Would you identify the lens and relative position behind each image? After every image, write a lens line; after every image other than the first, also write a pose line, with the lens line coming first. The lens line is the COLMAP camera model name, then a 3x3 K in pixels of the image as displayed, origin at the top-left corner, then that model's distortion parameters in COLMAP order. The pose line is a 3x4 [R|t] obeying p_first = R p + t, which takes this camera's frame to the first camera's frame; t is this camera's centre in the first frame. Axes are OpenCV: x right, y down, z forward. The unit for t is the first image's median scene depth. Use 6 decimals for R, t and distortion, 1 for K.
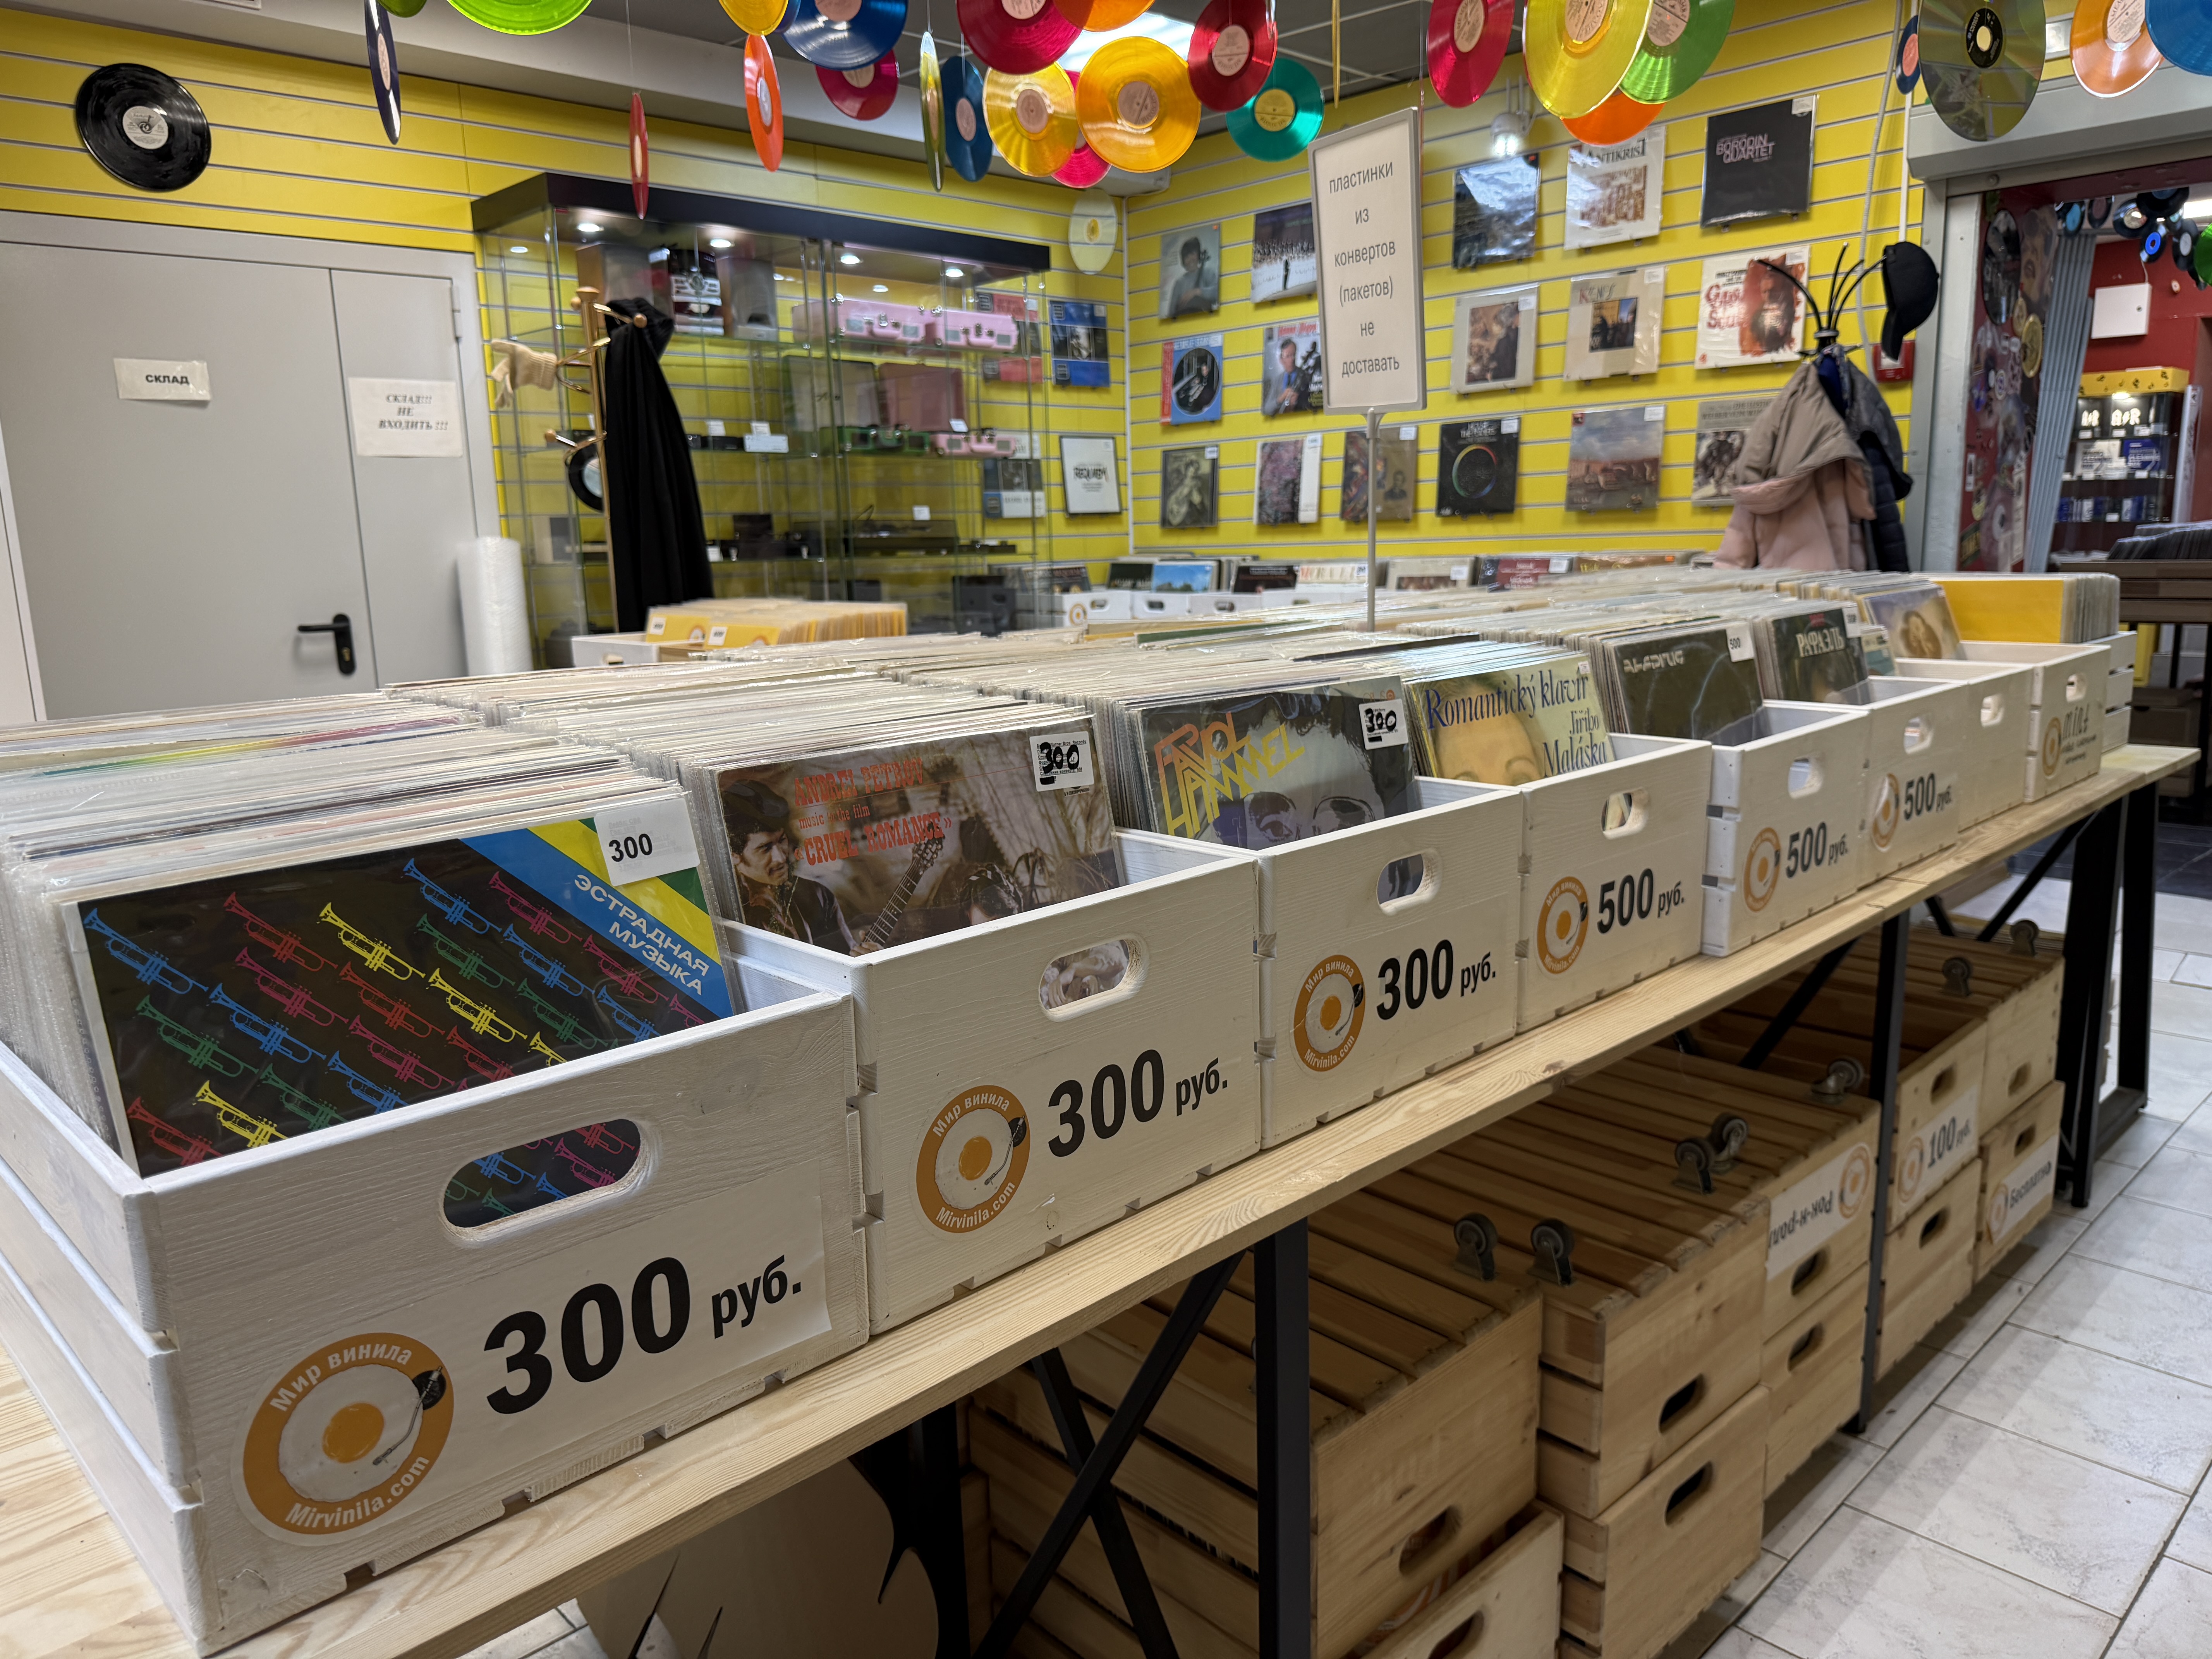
lens RADIAL K [[1579.7, 0, 1106.0], [0, 1579.7, 829.5], [0, 0, 1]] dist [0.133839, -0.245872]
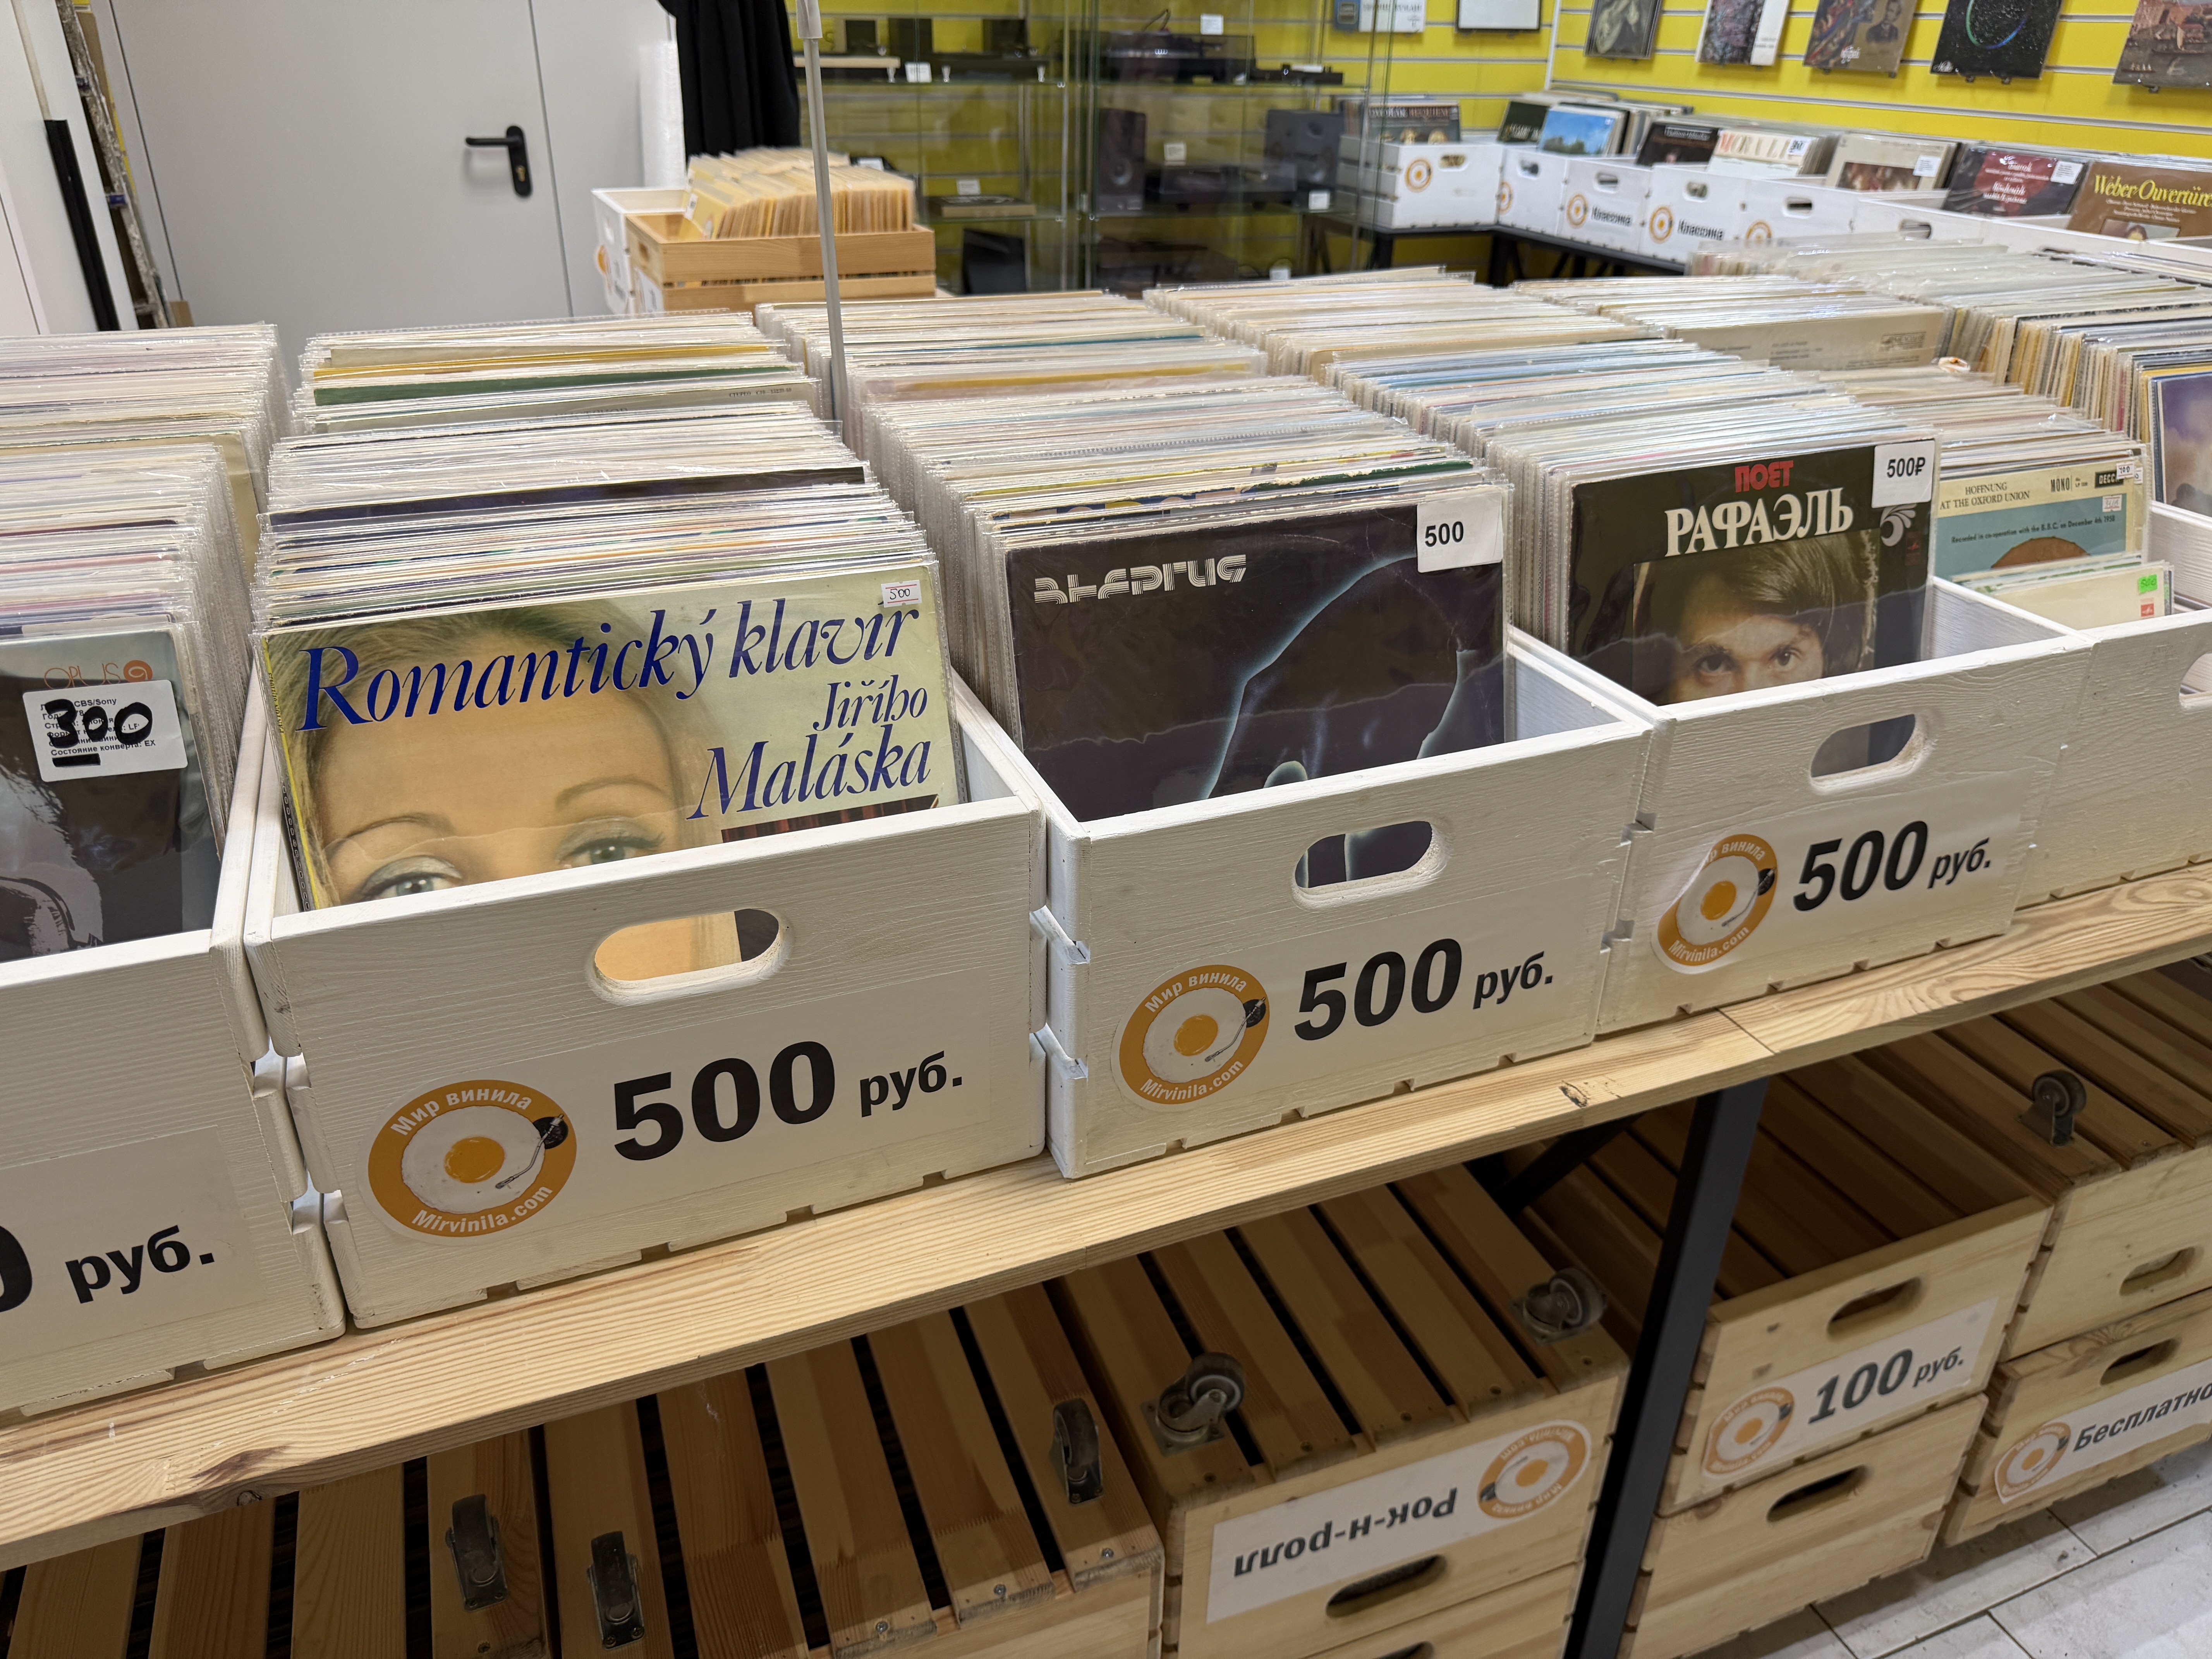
lens RADIAL K [[1566.1, 0, 1106.0], [0, 1566.1, 829.5], [0, 0, 1]] dist [-0.005572, -0.004819]
pose [[0.917341, 0.223672, -0.329328, 0.756820], [-0.114832, 0.940749, 0.319070, -0.275369], [0.381182, -0.254879, 0.888672, 0.809301]]
